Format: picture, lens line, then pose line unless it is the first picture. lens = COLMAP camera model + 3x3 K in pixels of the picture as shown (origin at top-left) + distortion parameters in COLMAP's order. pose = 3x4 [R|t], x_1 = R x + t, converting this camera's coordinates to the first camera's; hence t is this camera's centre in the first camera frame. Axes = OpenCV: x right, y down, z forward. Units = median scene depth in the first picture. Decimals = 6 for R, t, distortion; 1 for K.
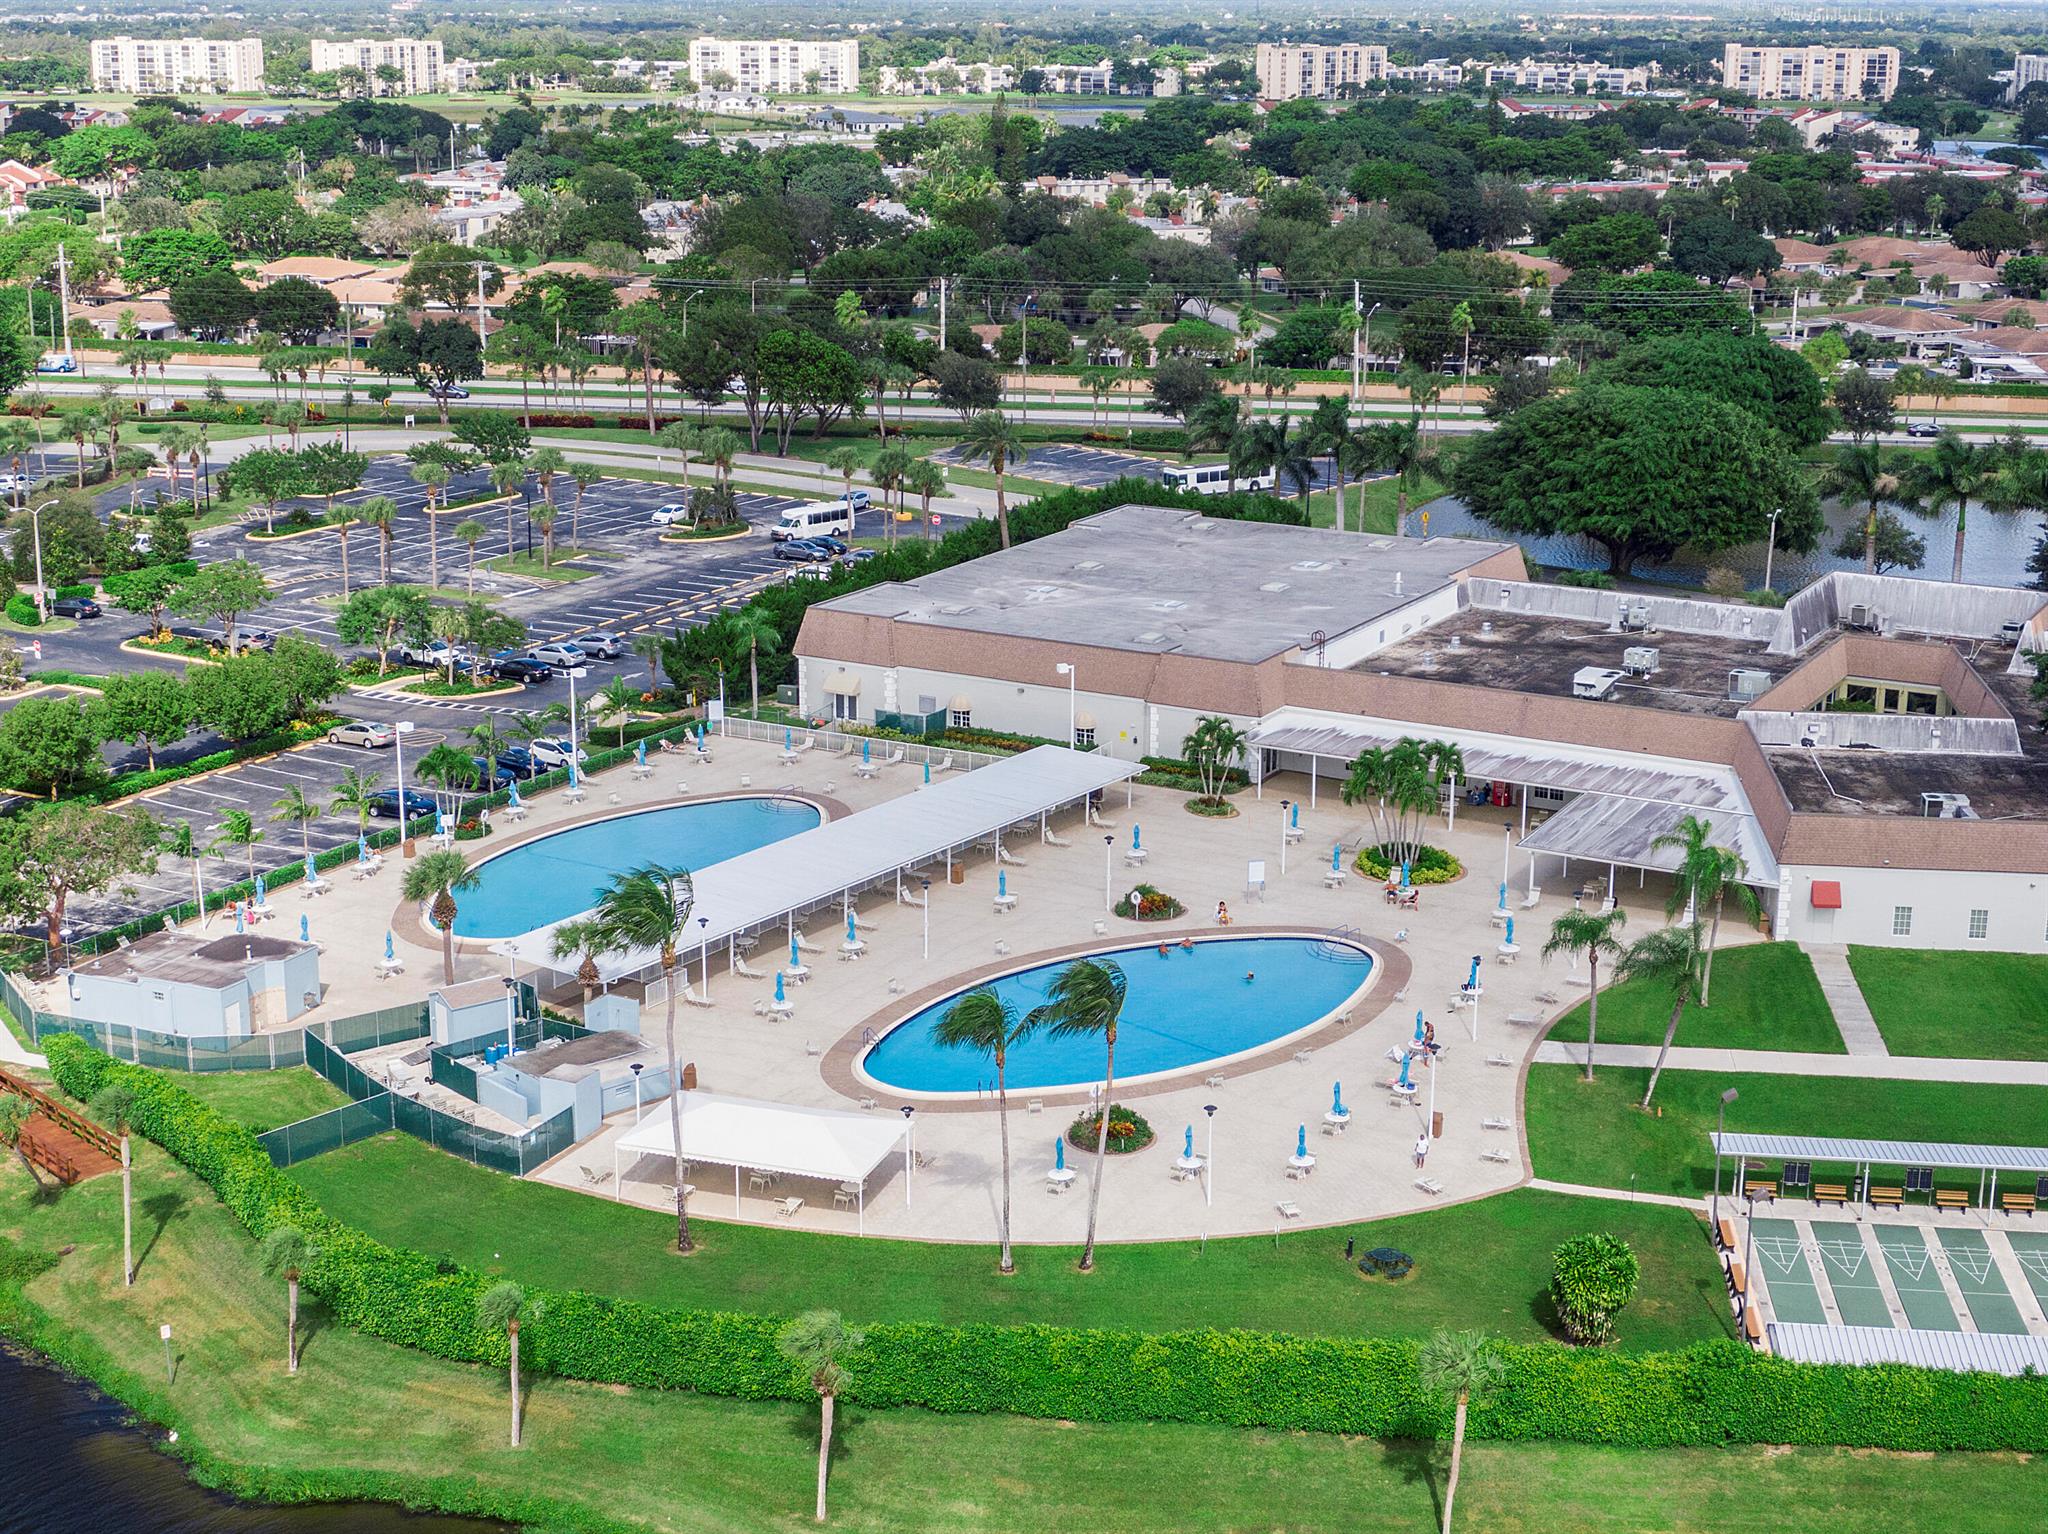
lens RADIAL K [[2890.6, 0, 1024.0], [0, 2890.6, 767.0], [0, 0, 1]] dist [0.119040, -0.604196]
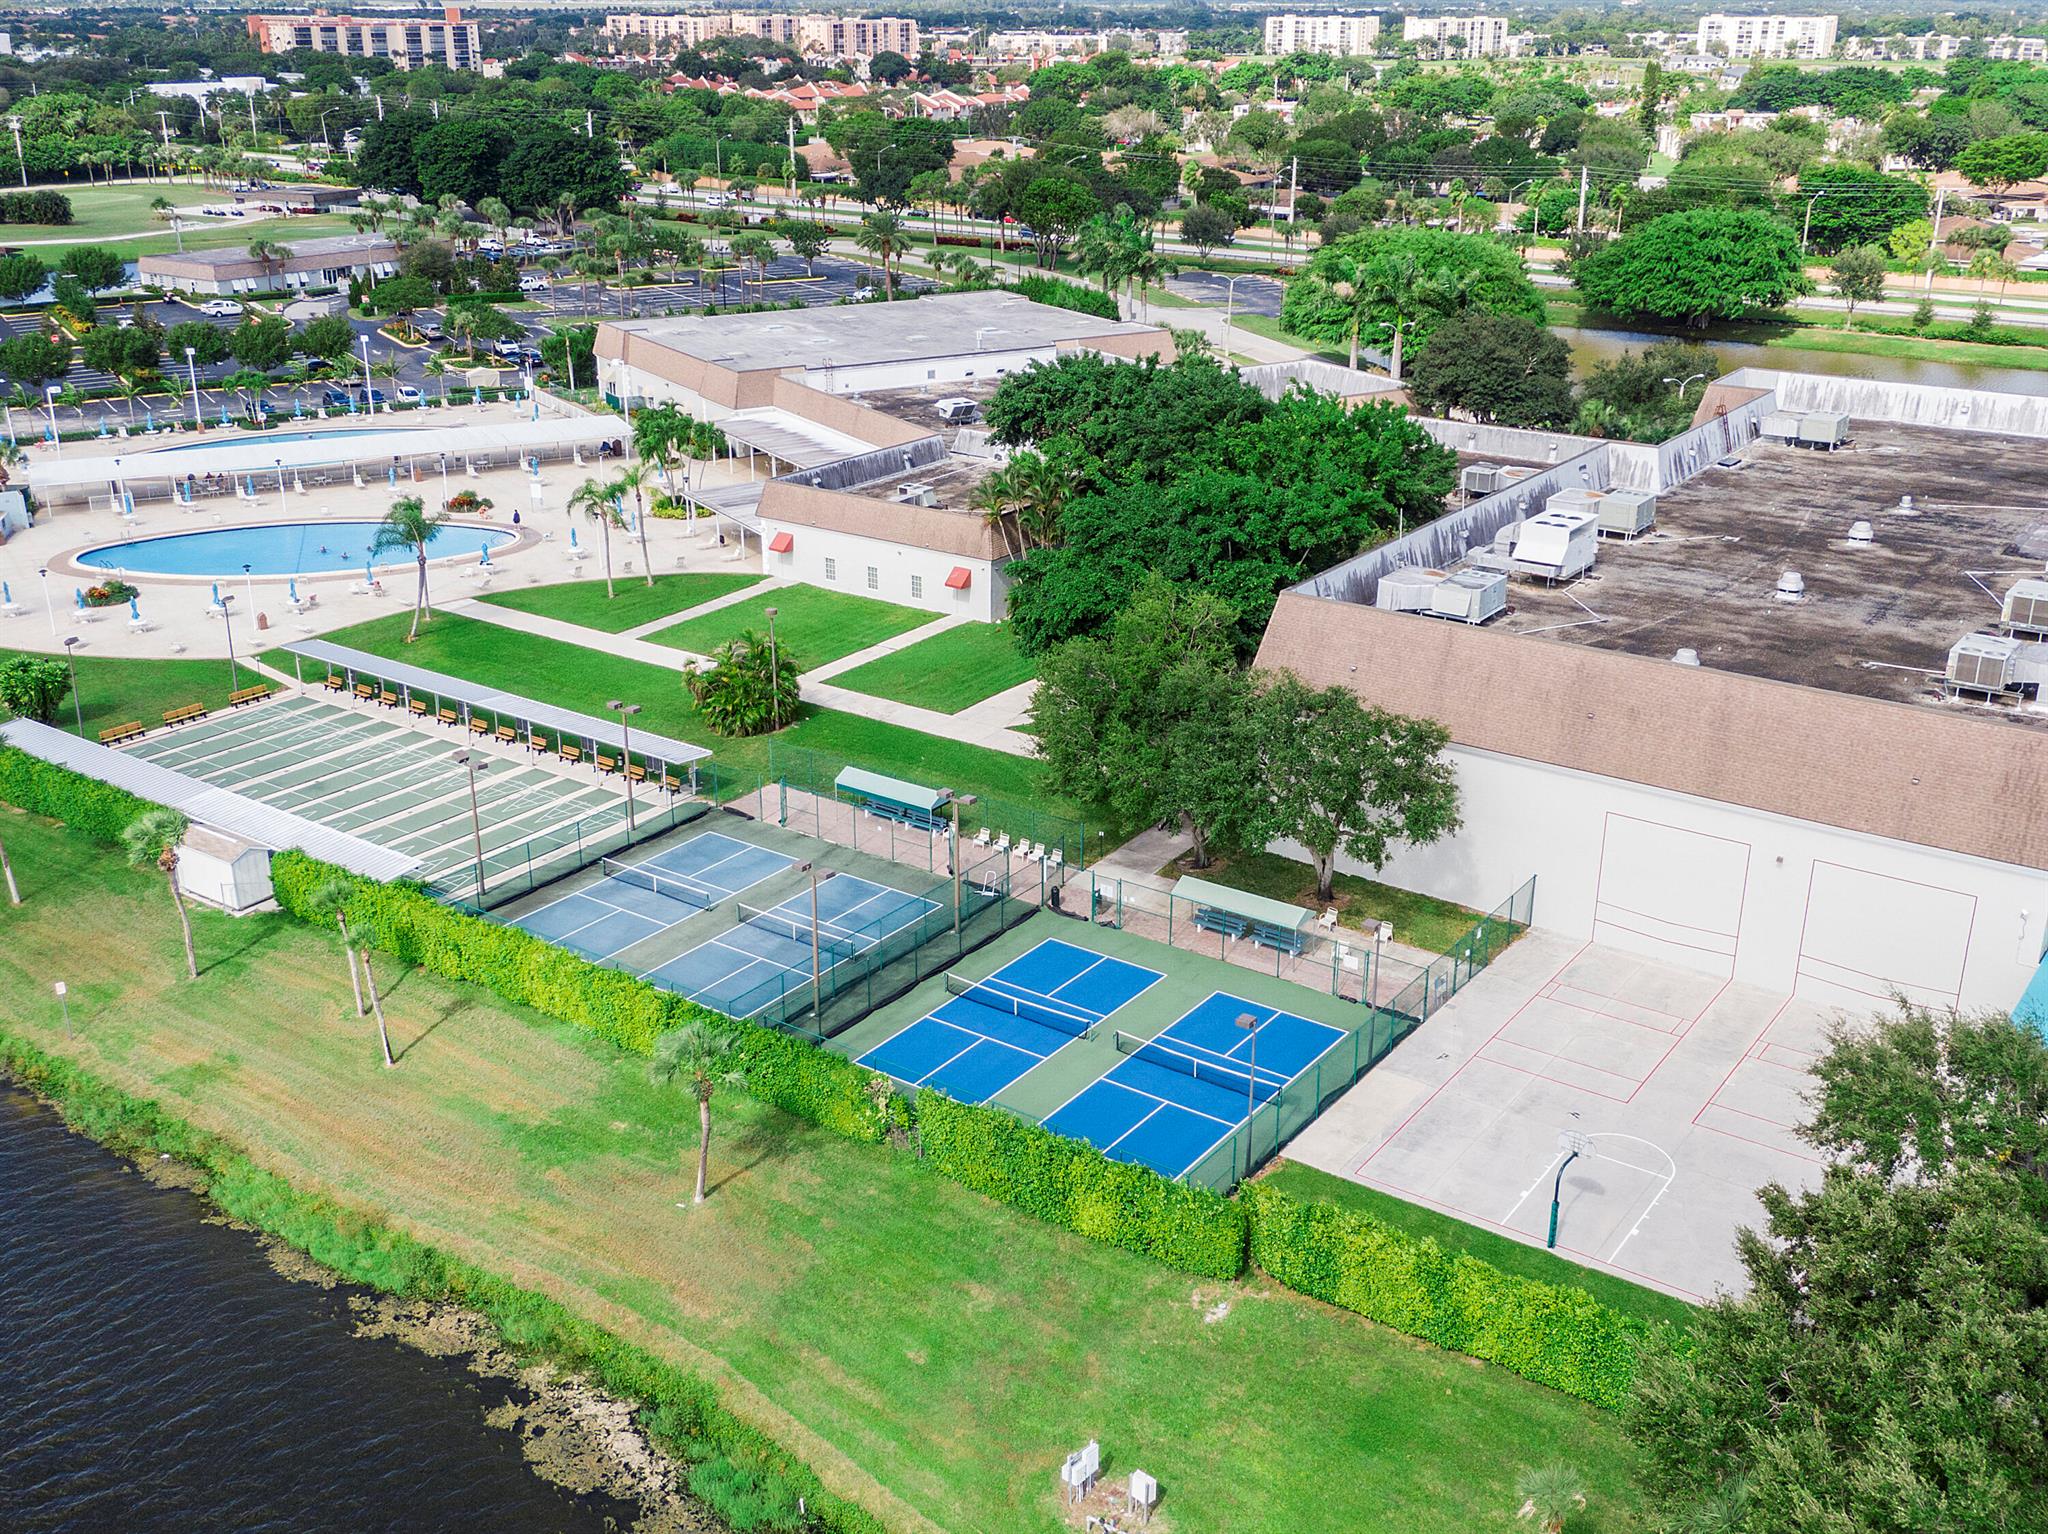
lens RADIAL K [[2022.6, 0, 1024.0], [0, 2022.6, 767.0], [0, 0, 1]] dist [0.044775, 0.003058]
pose [[0.874065, 0.170994, -0.454721, 0.611774], [-0.124902, 0.983642, 0.129802, 0.007456], [0.469477, -0.056660, 0.881125, 0.159588]]
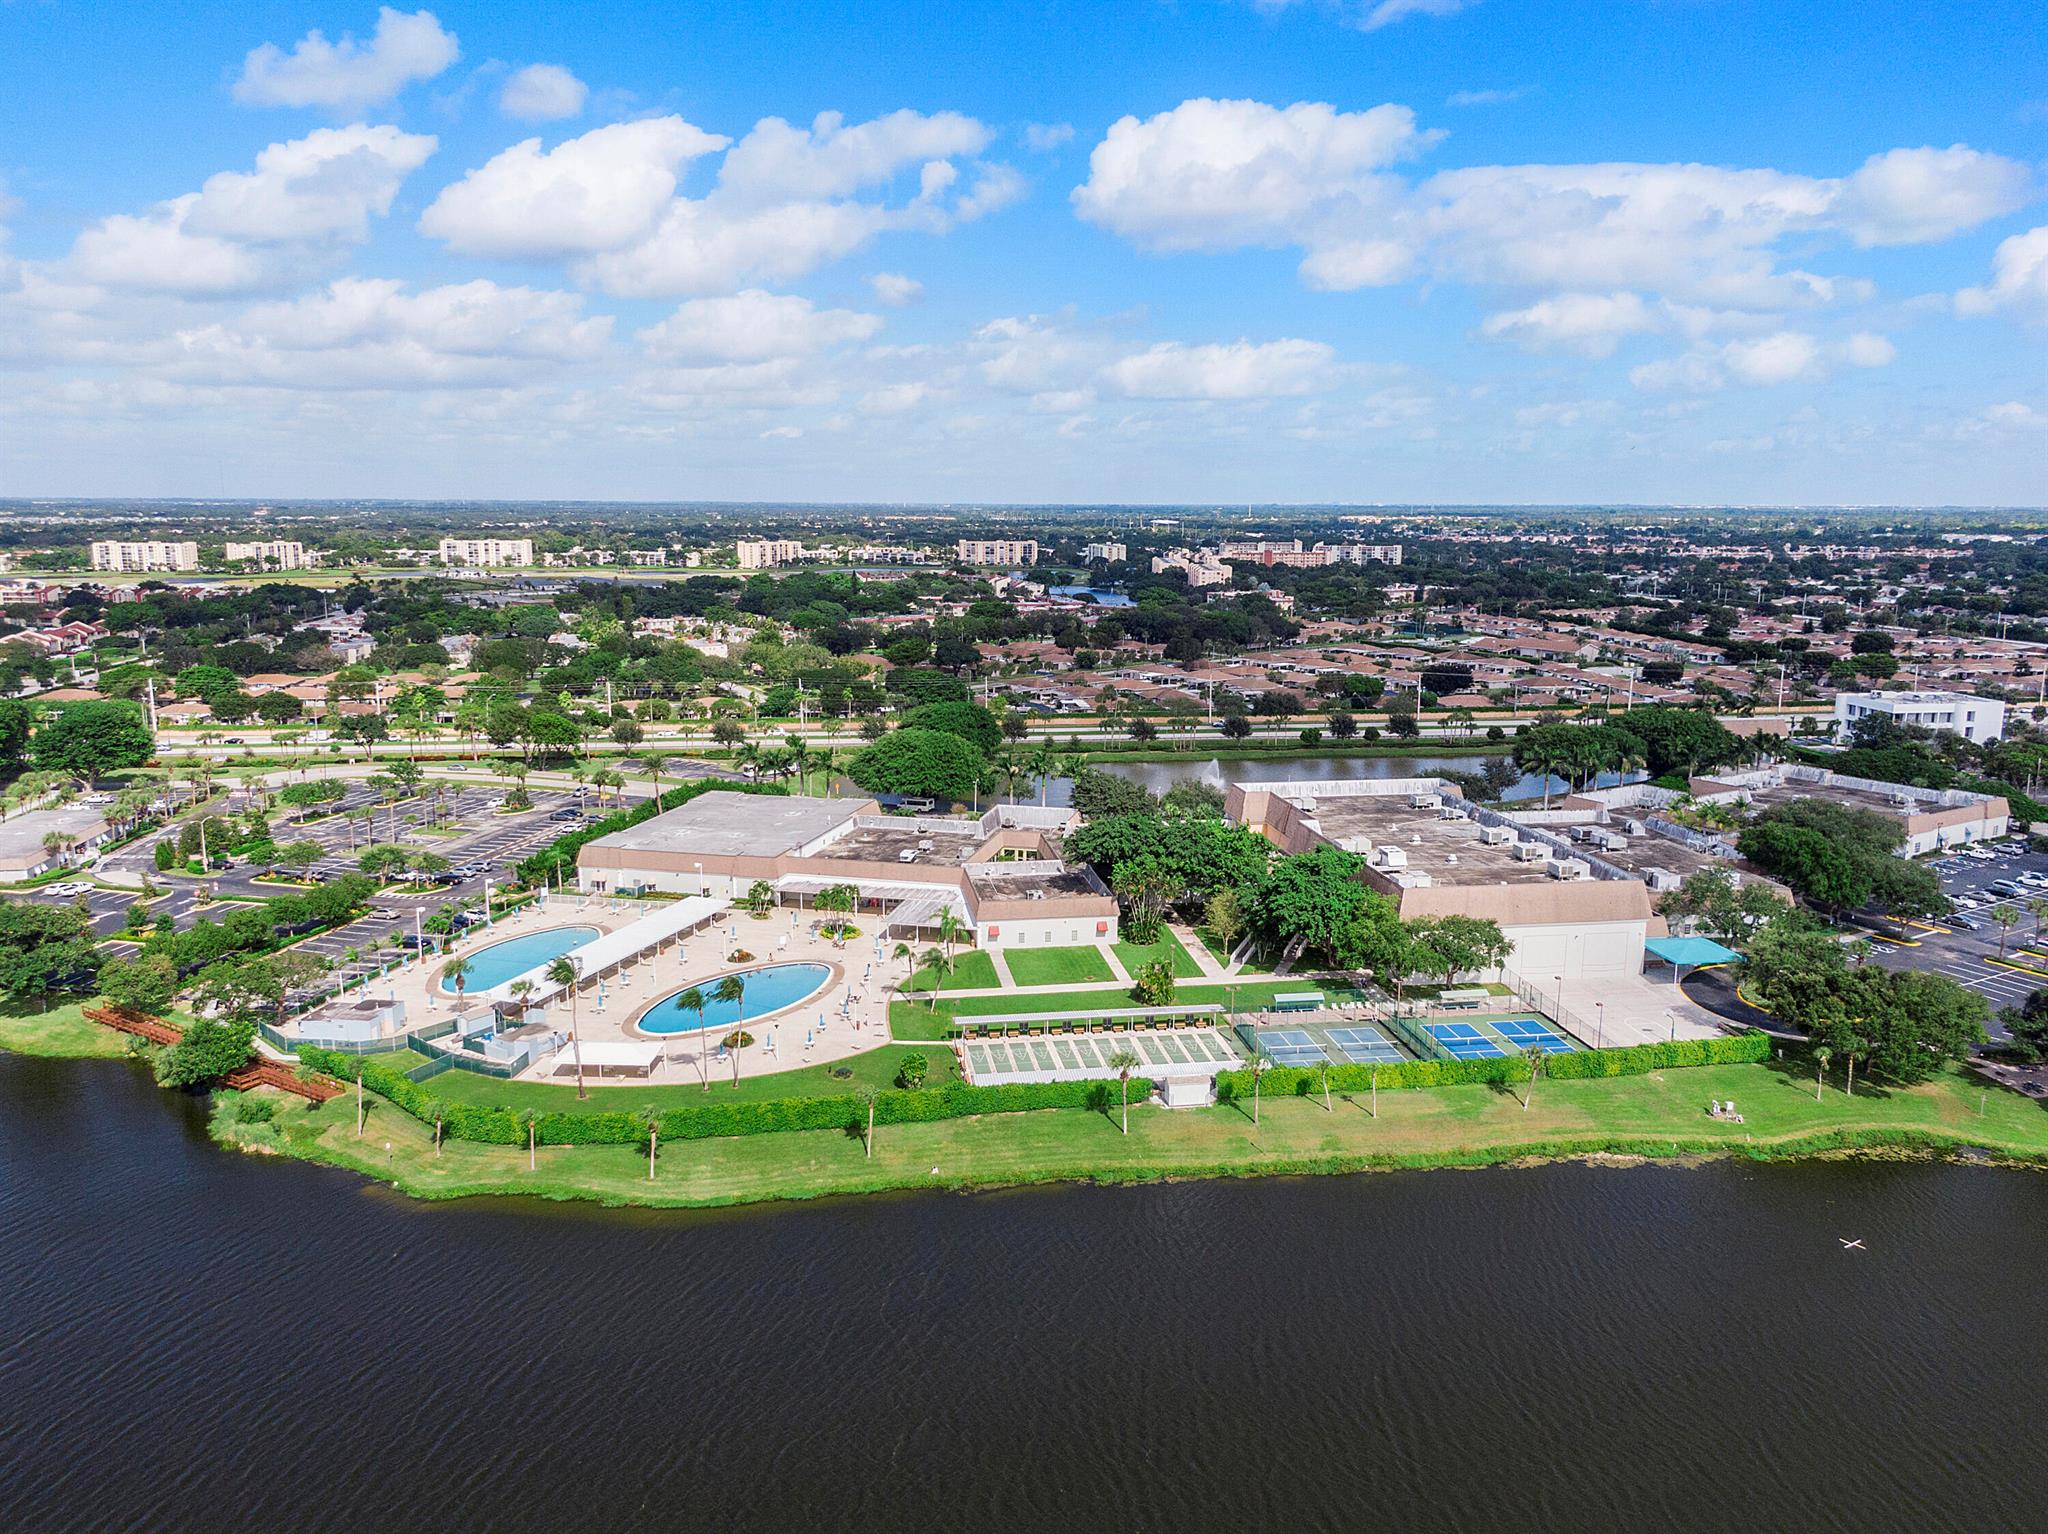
lens RADIAL K [[1470.7, 0, 1024.0], [0, 1470.7, 767.0], [0, 0, 1]] dist [0.042313, -0.069111]
pose [[0.963571, -0.050393, 0.262663, -0.038127], [0.071301, 0.994947, -0.070682, -0.007139], [-0.257774, 0.086835, 0.962295, -0.256637]]
